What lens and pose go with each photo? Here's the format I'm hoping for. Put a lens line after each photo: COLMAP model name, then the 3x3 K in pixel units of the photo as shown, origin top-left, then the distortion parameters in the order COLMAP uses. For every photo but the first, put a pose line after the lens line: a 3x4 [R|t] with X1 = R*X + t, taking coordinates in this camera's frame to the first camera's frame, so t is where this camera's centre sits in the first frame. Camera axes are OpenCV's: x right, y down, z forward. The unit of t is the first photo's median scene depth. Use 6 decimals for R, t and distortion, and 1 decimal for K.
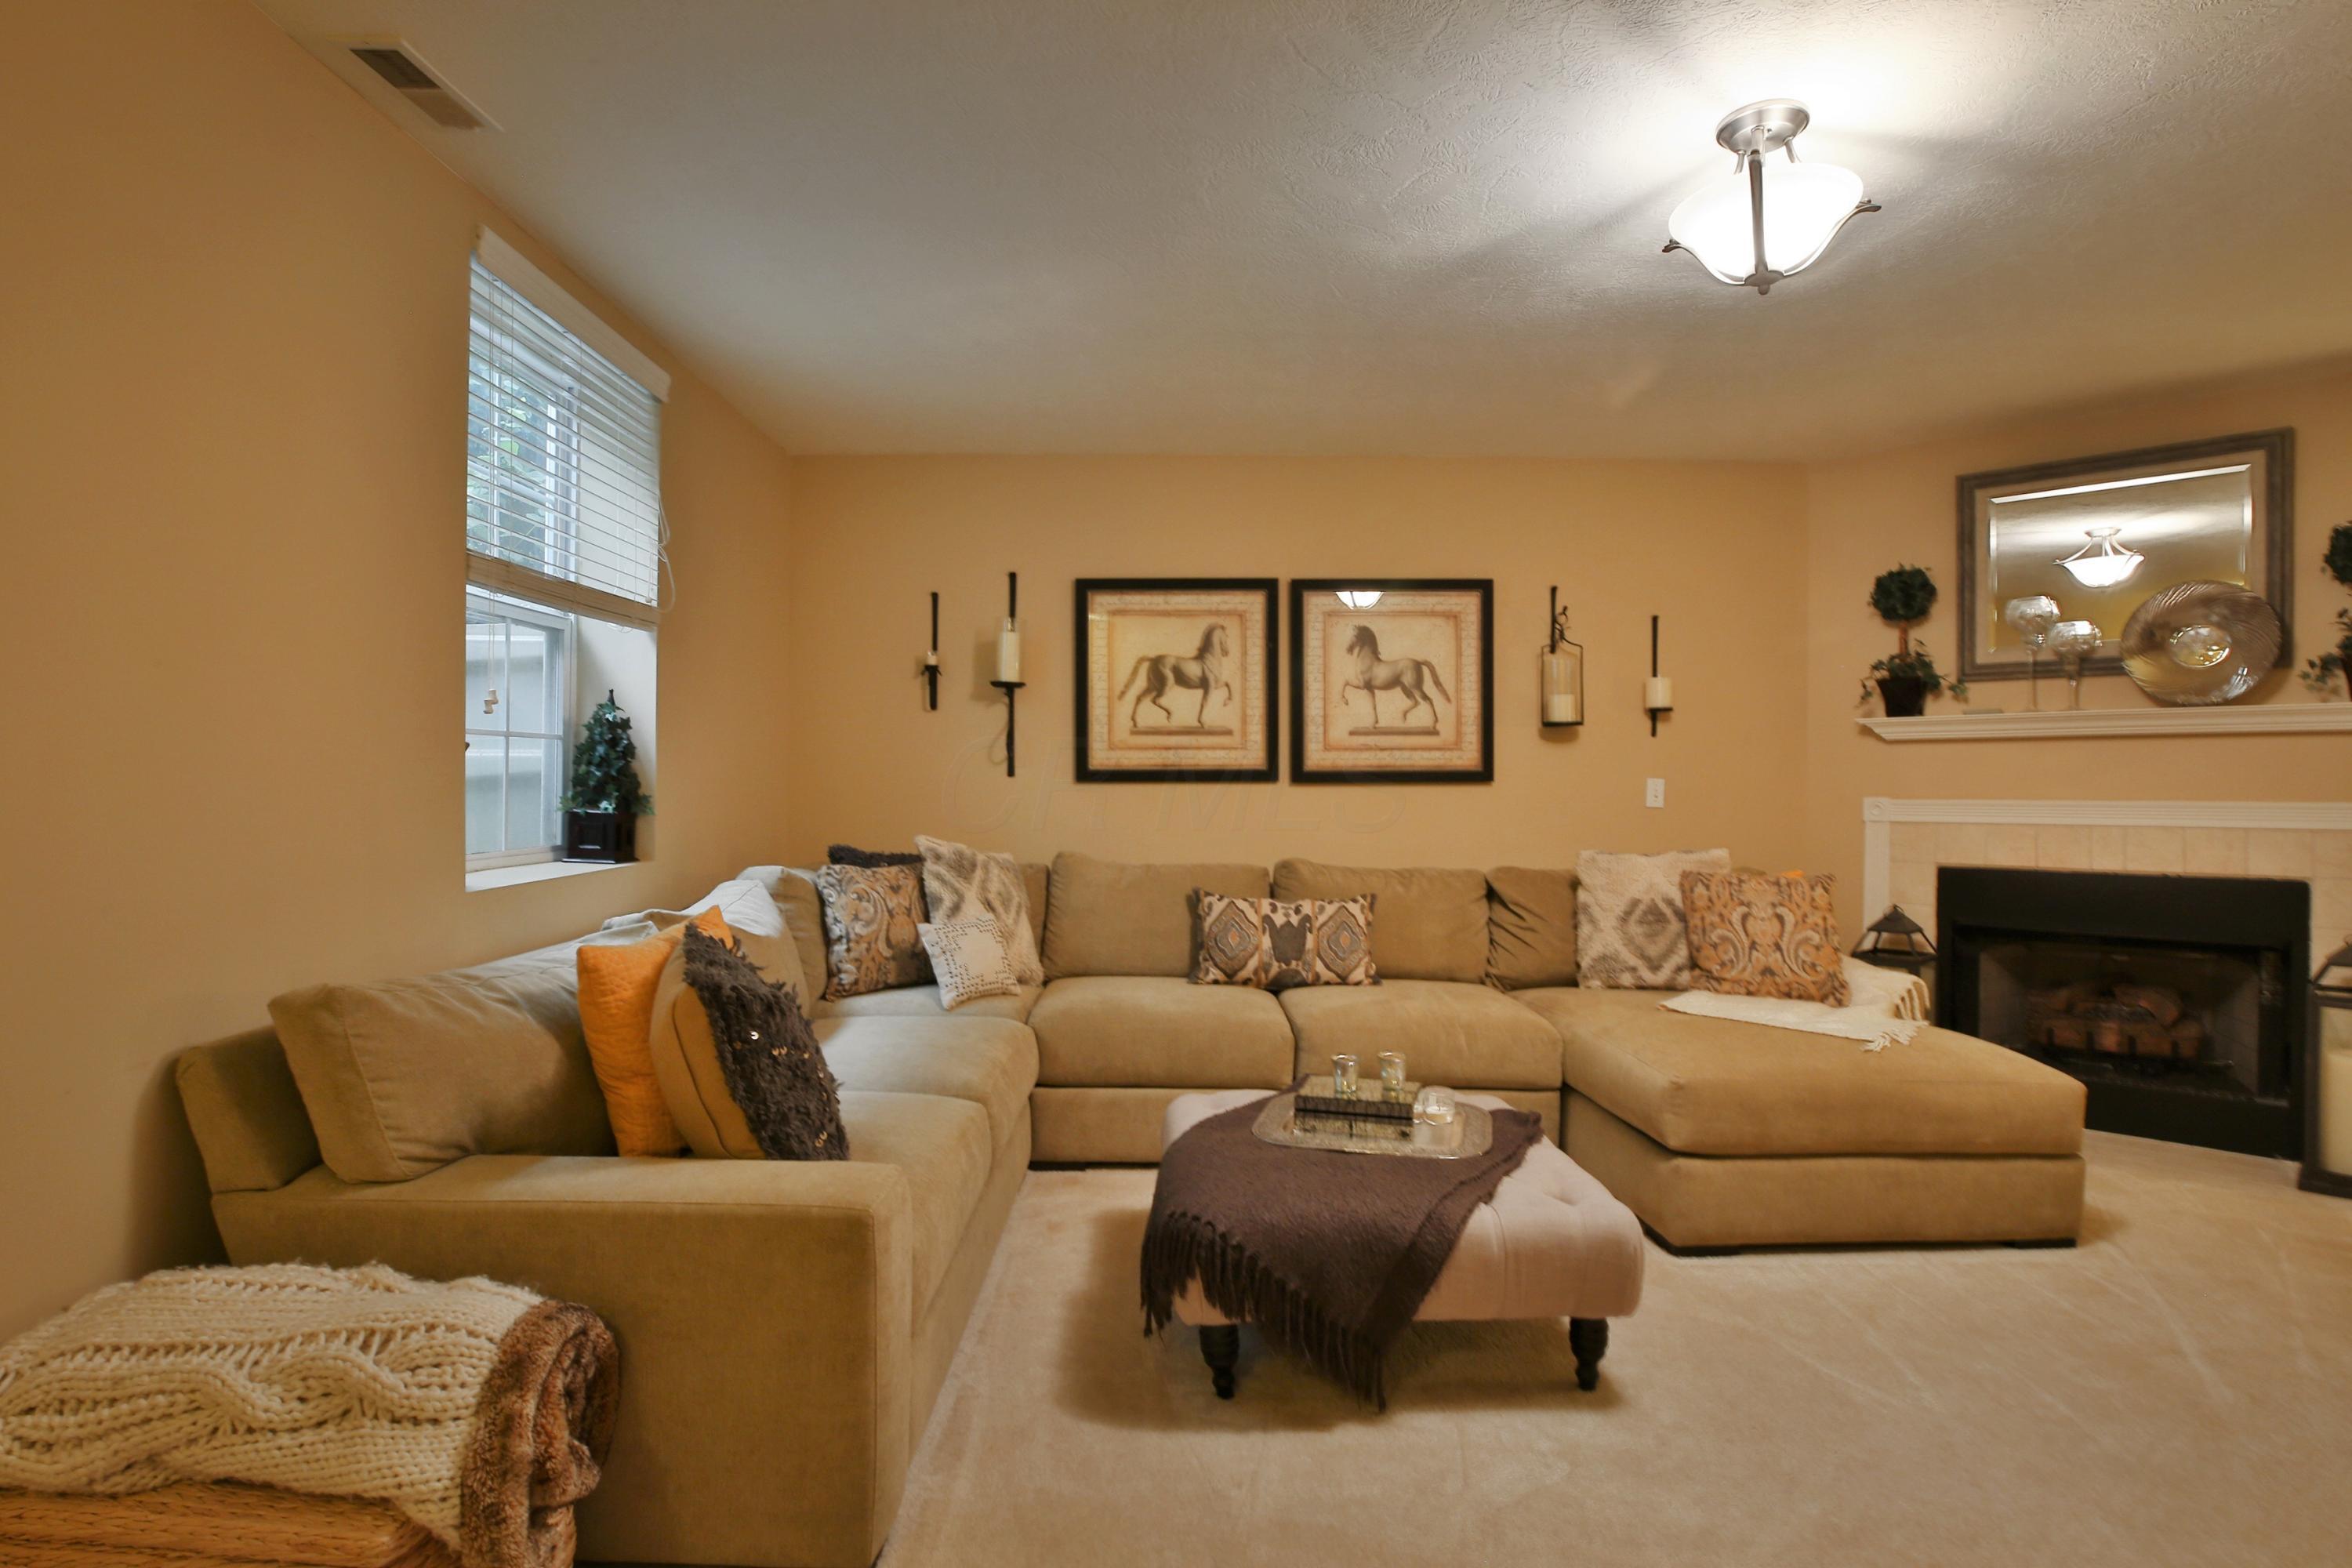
lens RADIAL K [[1159.9, 0, 1173.7], [0, 1159.9, 782.8], [0, 0, 1]] dist [-0.041070, 0.011908]
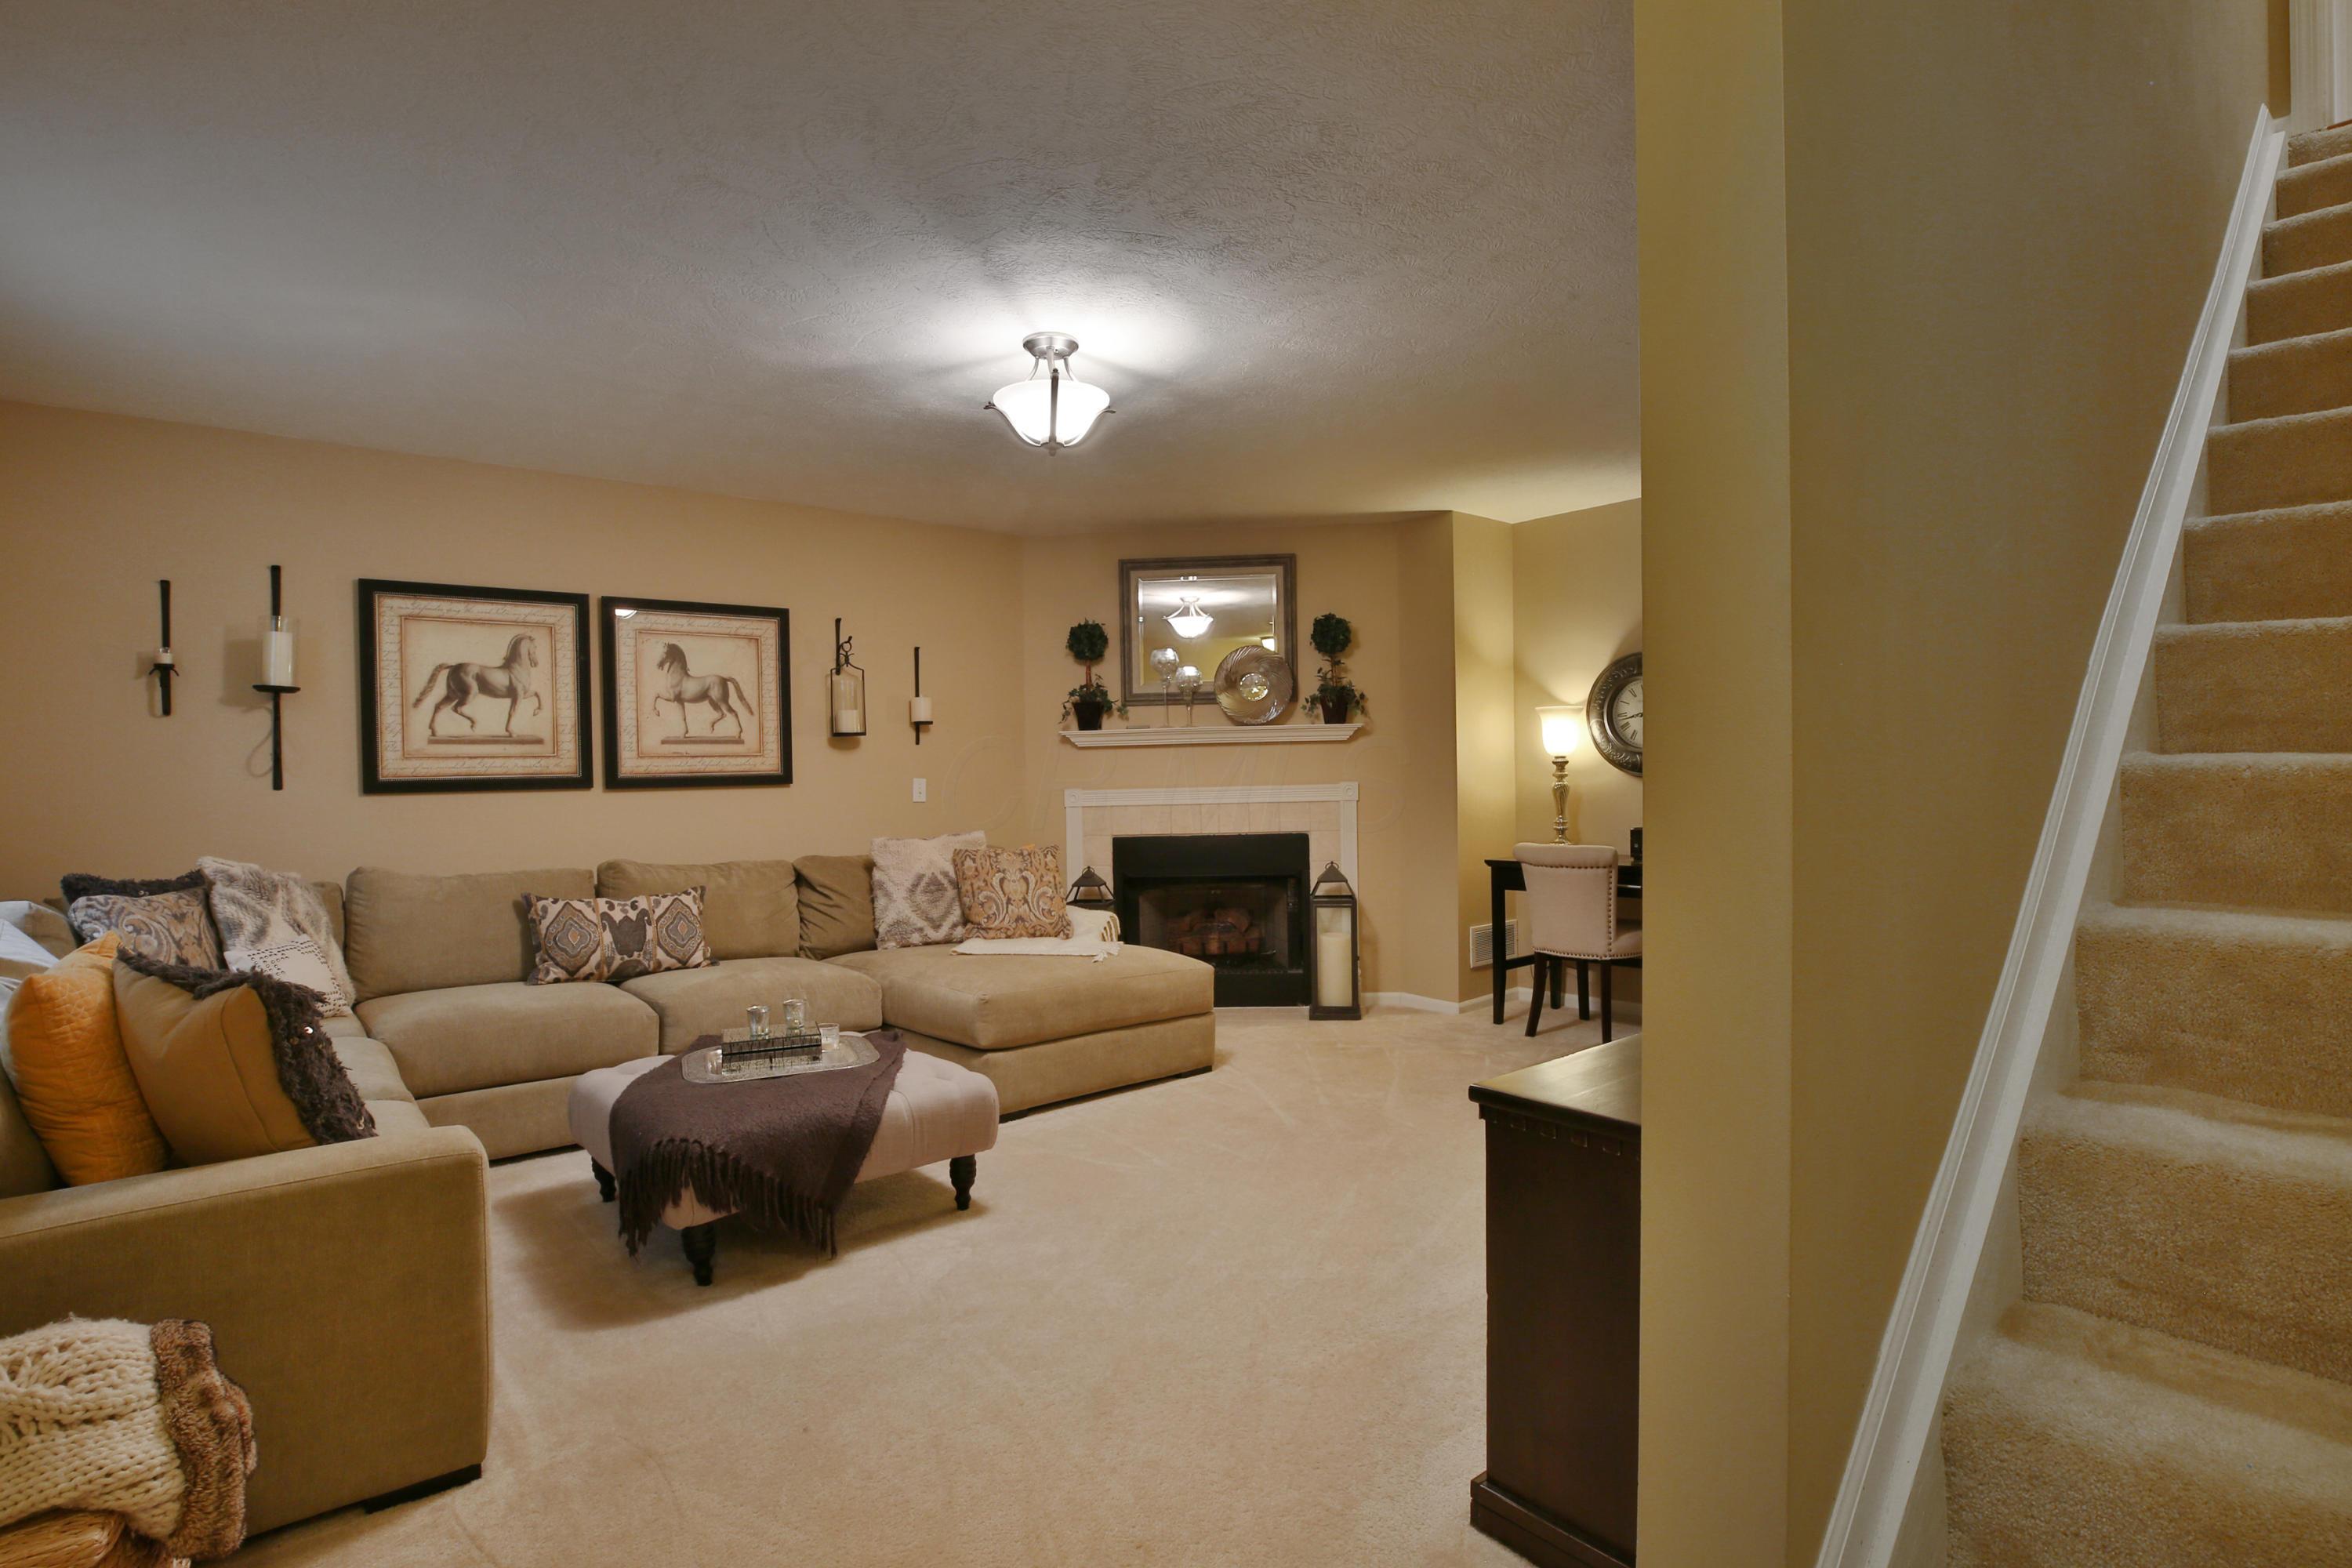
lens RADIAL K [[1159.9, 0, 1170.4], [0, 1159.9, 776.0], [0, 0, 1]] dist [-0.041070, 0.011908]
pose [[0.771657, -0.017795, 0.635790, -0.198715], [0.023574, 0.999722, -0.000631, 0.001012], [-0.635601, 0.015475, 0.771862, -0.159501]]
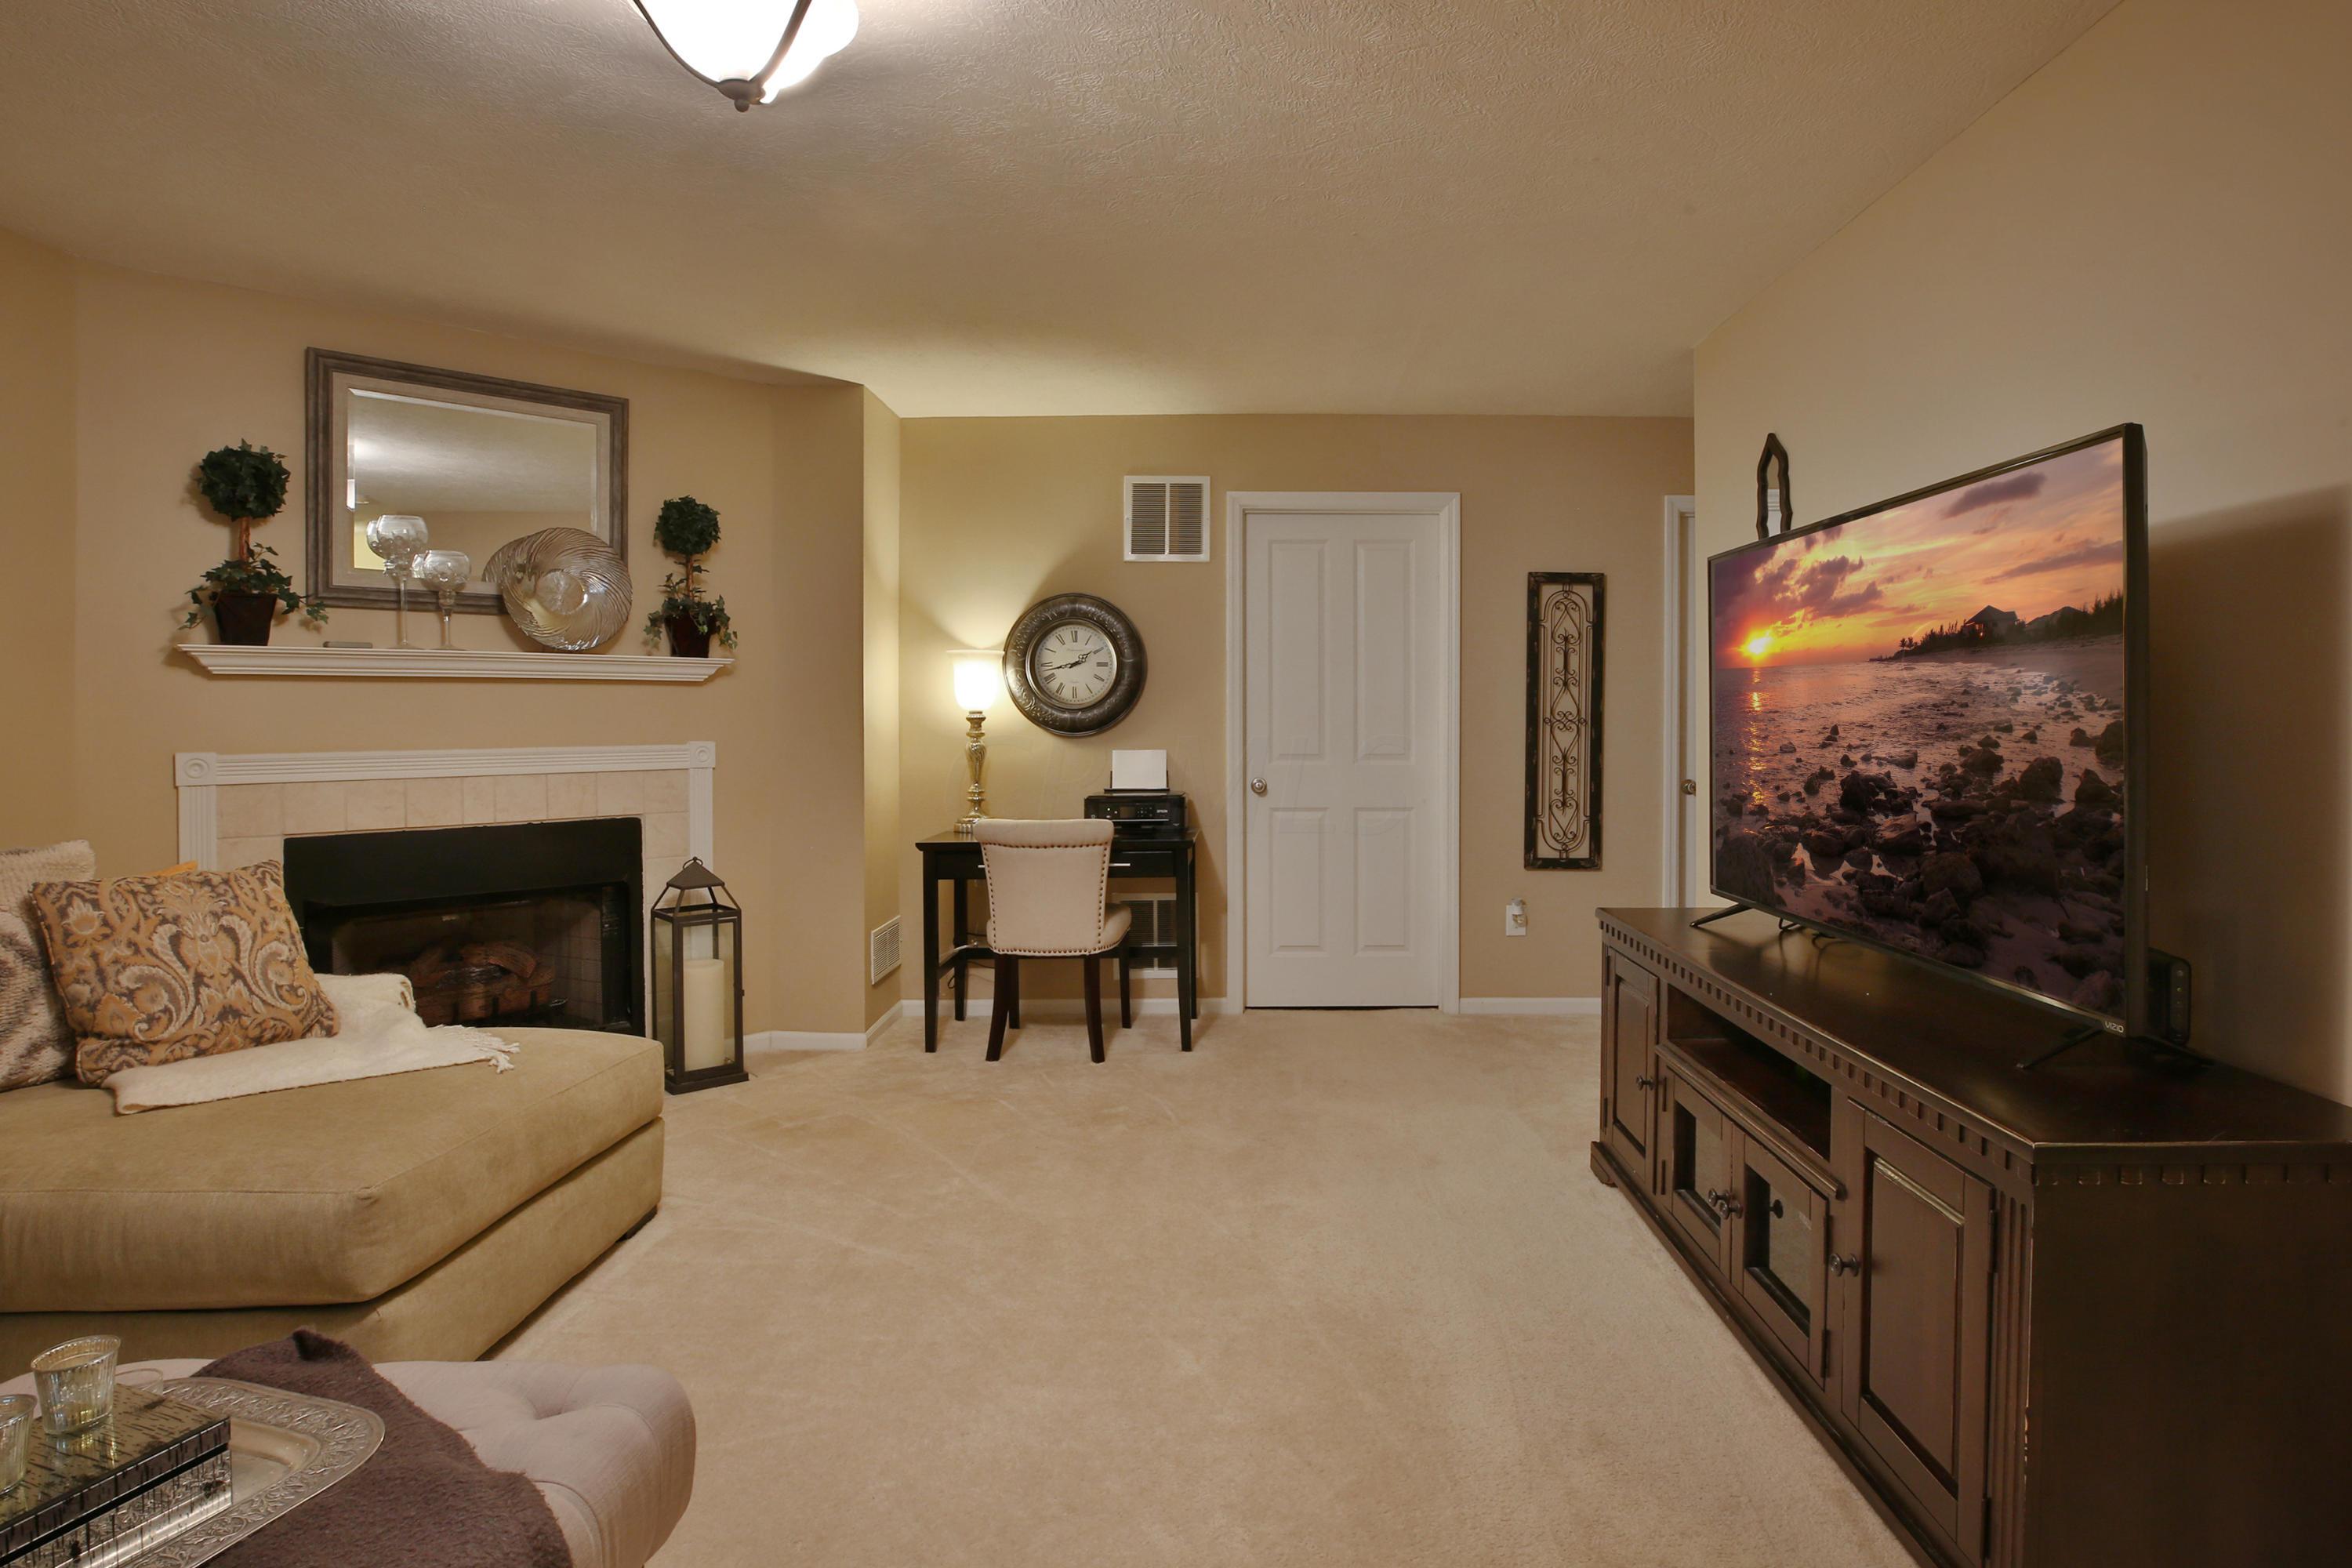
lens RADIAL K [[1275.4, 0, 1220.1], [0, 1275.4, 727.5], [0, 0, 1]] dist [-0.004643, 0.001519]
pose [[0.029238, -0.009182, 0.999530, -0.204975], [0.007358, 0.999933, 0.008970, -0.006534], [-0.999545, 0.007092, 0.029303, 0.370441]]
